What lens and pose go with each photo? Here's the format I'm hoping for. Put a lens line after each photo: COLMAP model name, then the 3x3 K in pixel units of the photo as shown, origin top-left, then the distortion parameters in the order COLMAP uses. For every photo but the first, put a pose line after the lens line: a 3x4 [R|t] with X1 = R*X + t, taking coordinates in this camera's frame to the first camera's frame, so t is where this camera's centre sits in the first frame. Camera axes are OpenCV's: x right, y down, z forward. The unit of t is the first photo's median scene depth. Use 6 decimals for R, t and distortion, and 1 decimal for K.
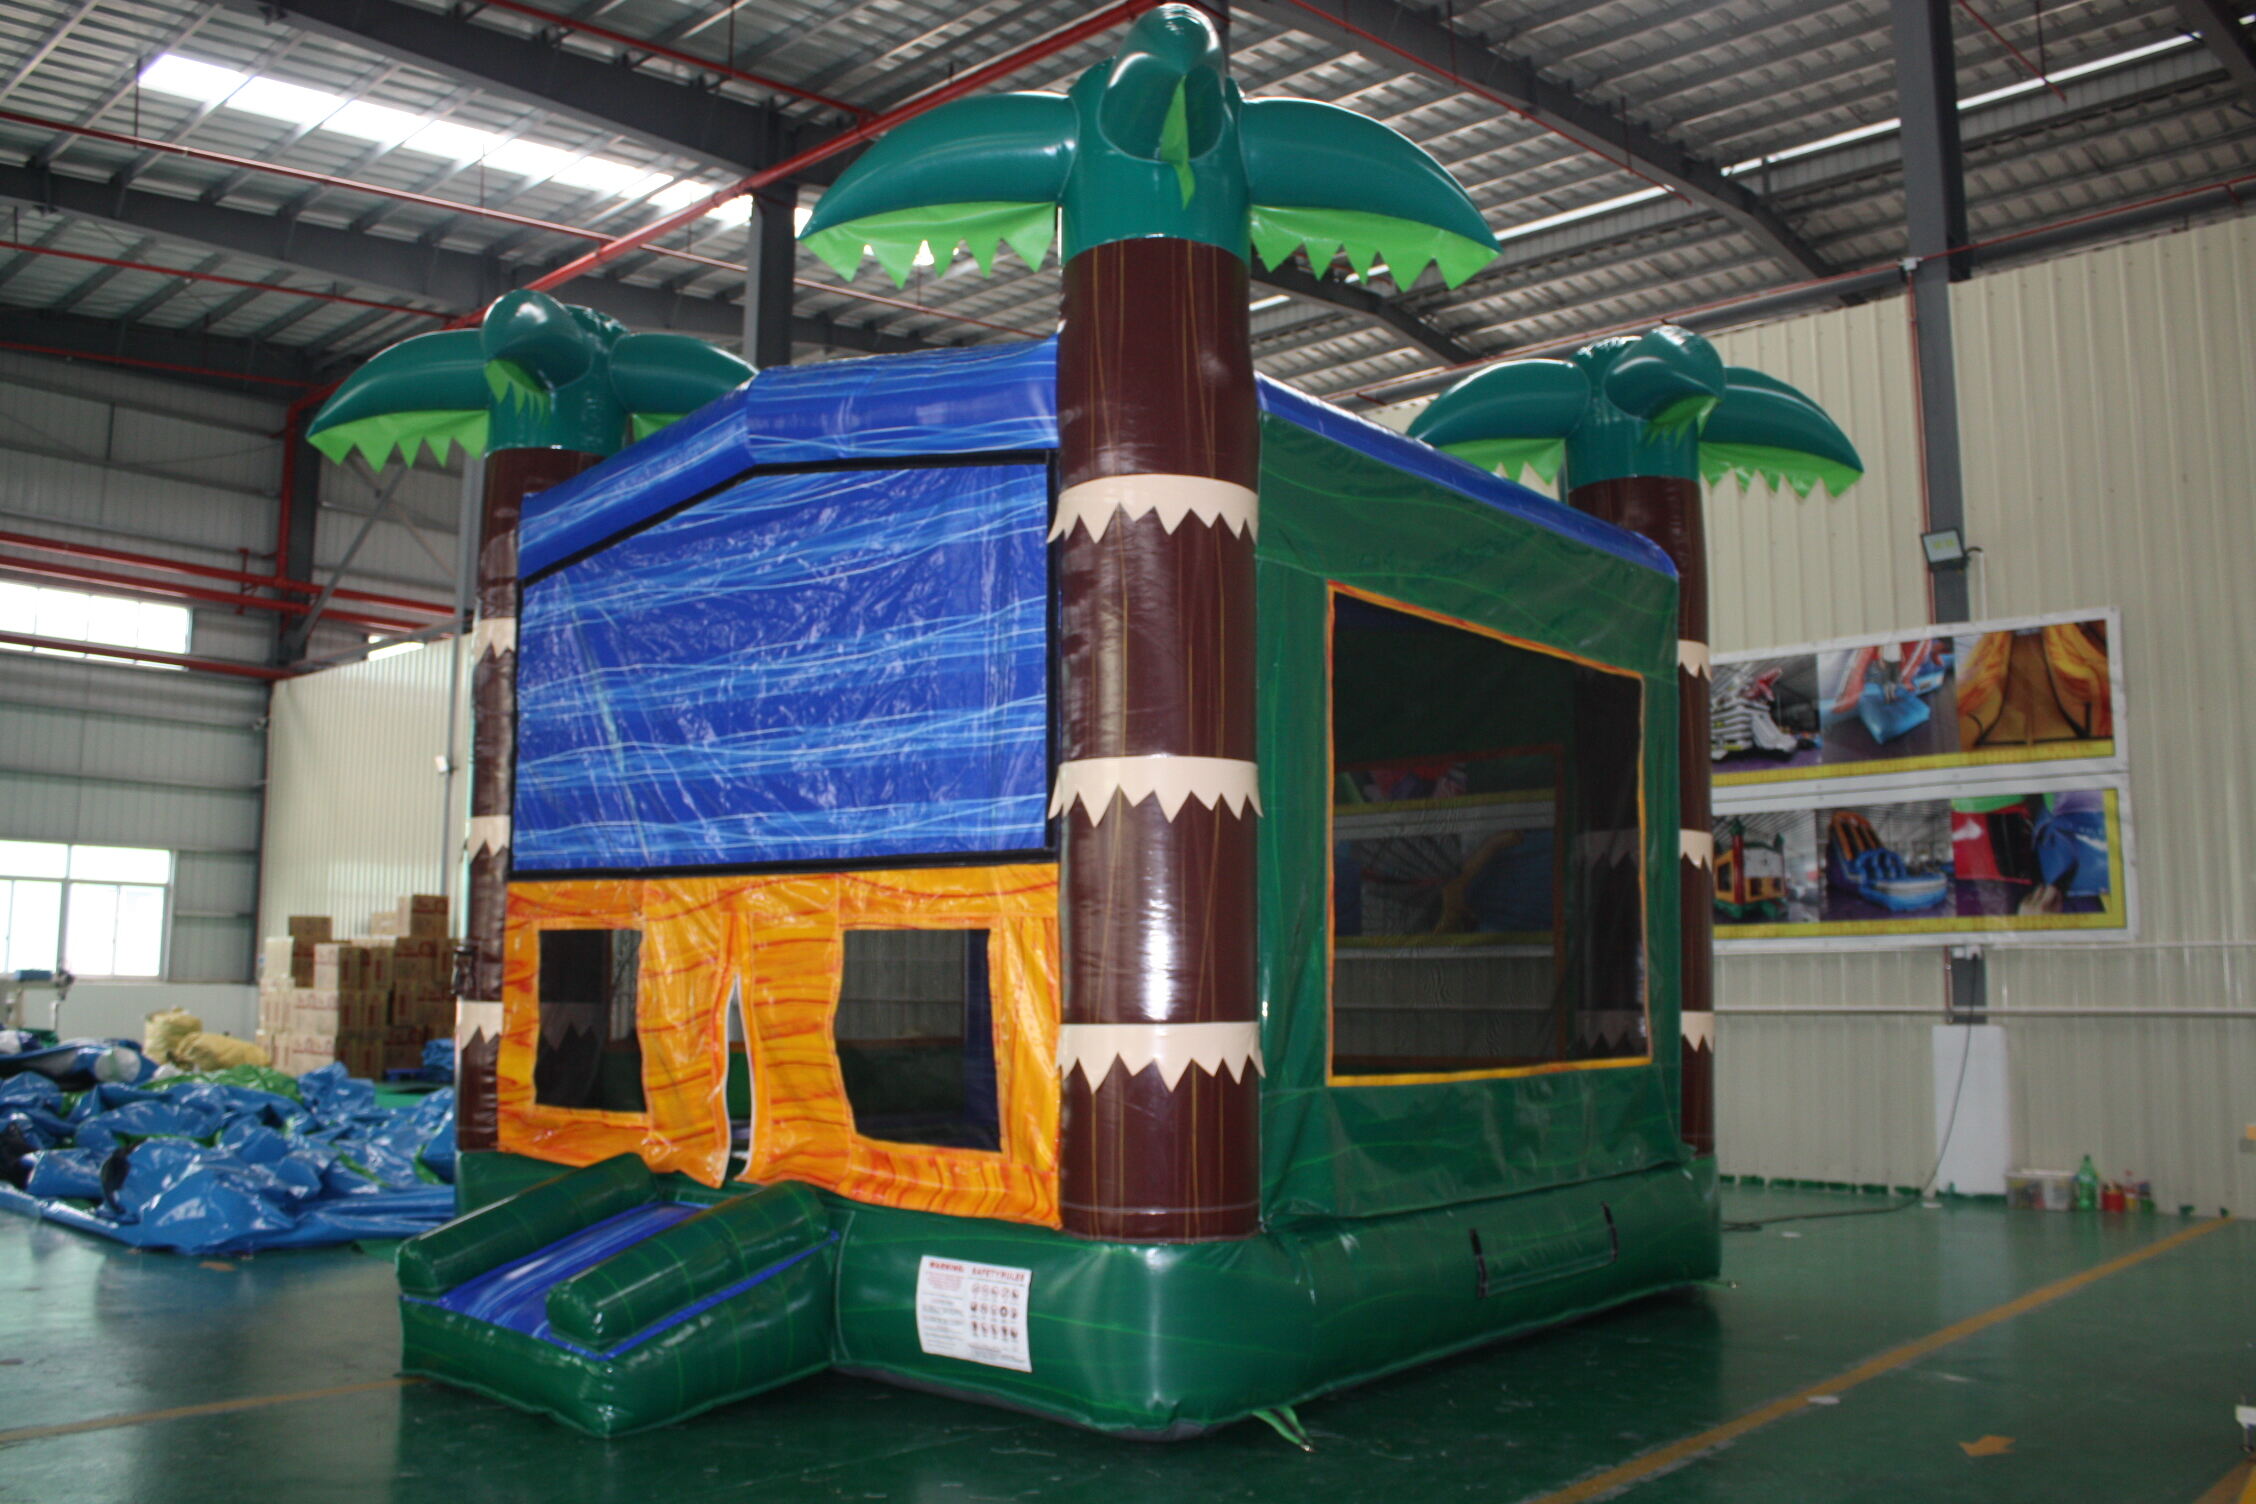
lens RADIAL K [[1870.9, 0, 1105.3], [0, 1870.9, 742.5], [0, 0, 1]] dist [-0.115100, 0.009680]
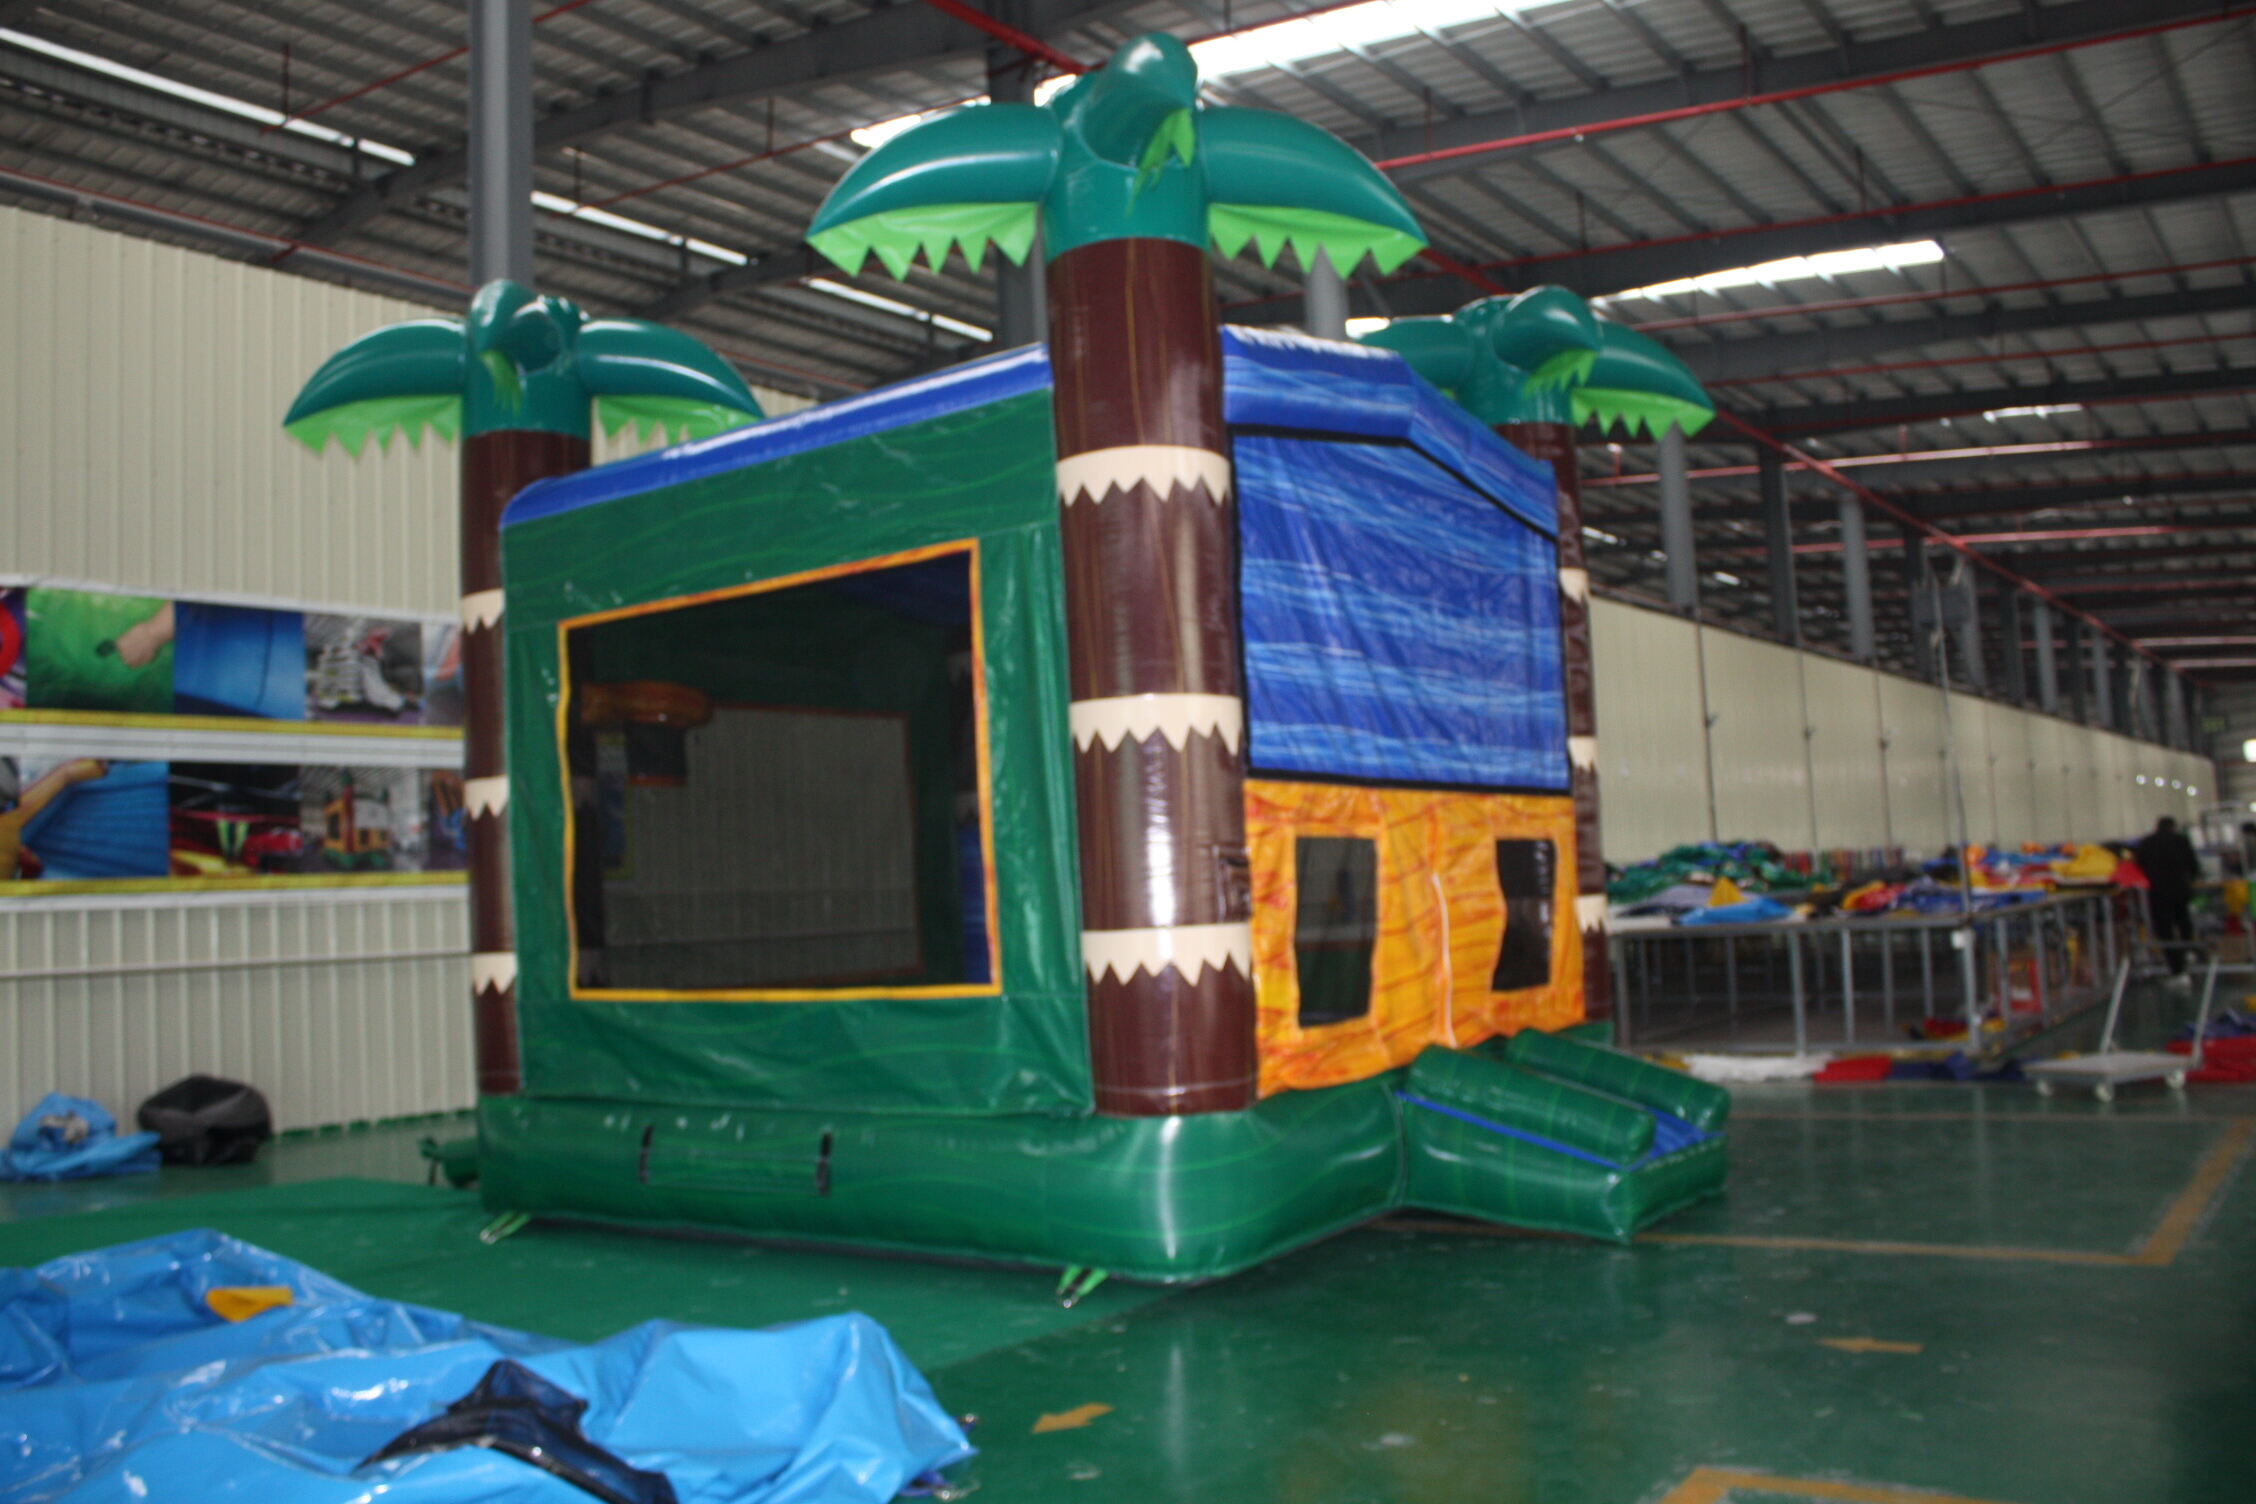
lens RADIAL K [[1870.9, 0, 1105.3], [0, 1870.9, 742.5], [0, 0, 1]] dist [-0.115100, 0.009680]
pose [[-0.092359, 0.080166, 0.992493, -0.717108], [-0.078028, 0.993106, -0.087477, 0.085127], [-0.992664, -0.085522, -0.085467, 0.700421]]
